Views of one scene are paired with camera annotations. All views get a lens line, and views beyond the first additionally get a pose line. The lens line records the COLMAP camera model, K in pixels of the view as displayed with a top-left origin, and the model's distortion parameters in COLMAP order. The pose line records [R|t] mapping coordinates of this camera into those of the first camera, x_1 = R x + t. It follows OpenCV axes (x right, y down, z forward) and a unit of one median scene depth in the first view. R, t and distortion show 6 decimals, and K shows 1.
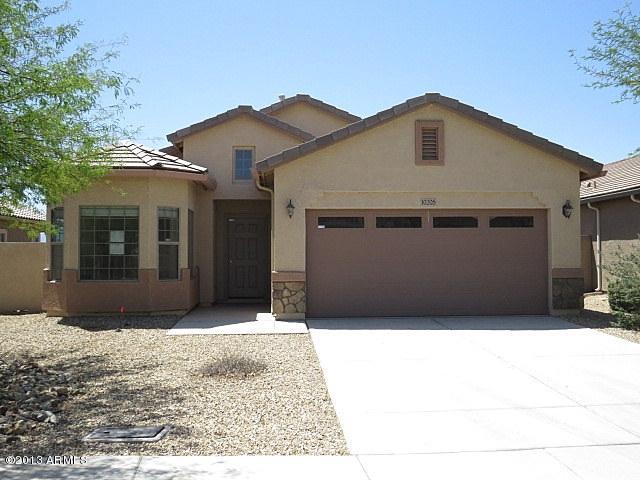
lens RADIAL K [[629.7, 0, 311.3], [0, 629.7, 239.7], [0, 0, 1]] dist [-0.053891, 0.001144]
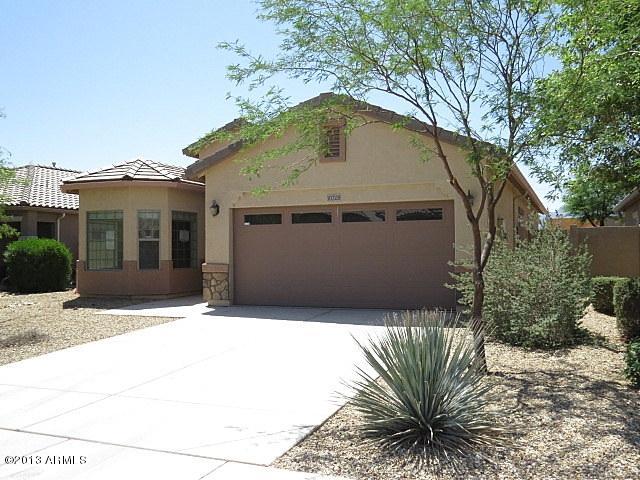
lens RADIAL K [[629.7, 0, 311.3], [0, 629.7, 239.7], [0, 0, 1]] dist [-0.053891, 0.001144]
pose [[0.894686, -0.009376, -0.446598, 0.613861], [0.013830, 0.999882, 0.006715, 0.001607], [0.446482, -0.012184, 0.894710, 0.053197]]
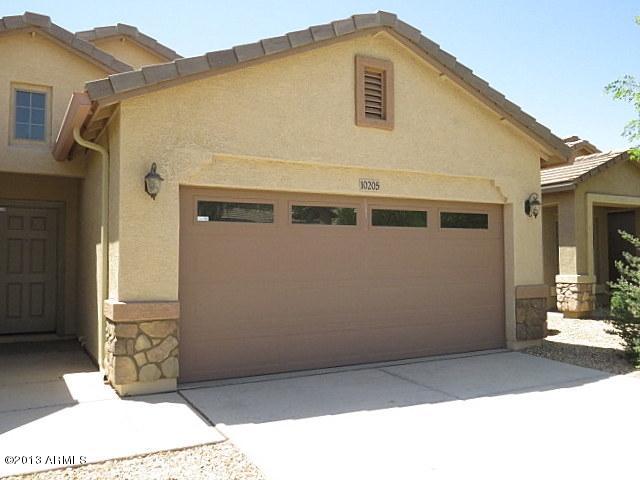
lens RADIAL K [[566.7, 0, 320.0], [0, 566.7, 240.0], [0, 0, 1]] dist [-0.032247, 0.006497]
pose [[0.905316, 0.015694, 0.424448, -0.102858], [-0.010038, 0.999829, -0.015559, 0.005193], [-0.424619, 0.009825, 0.905319, 0.499129]]
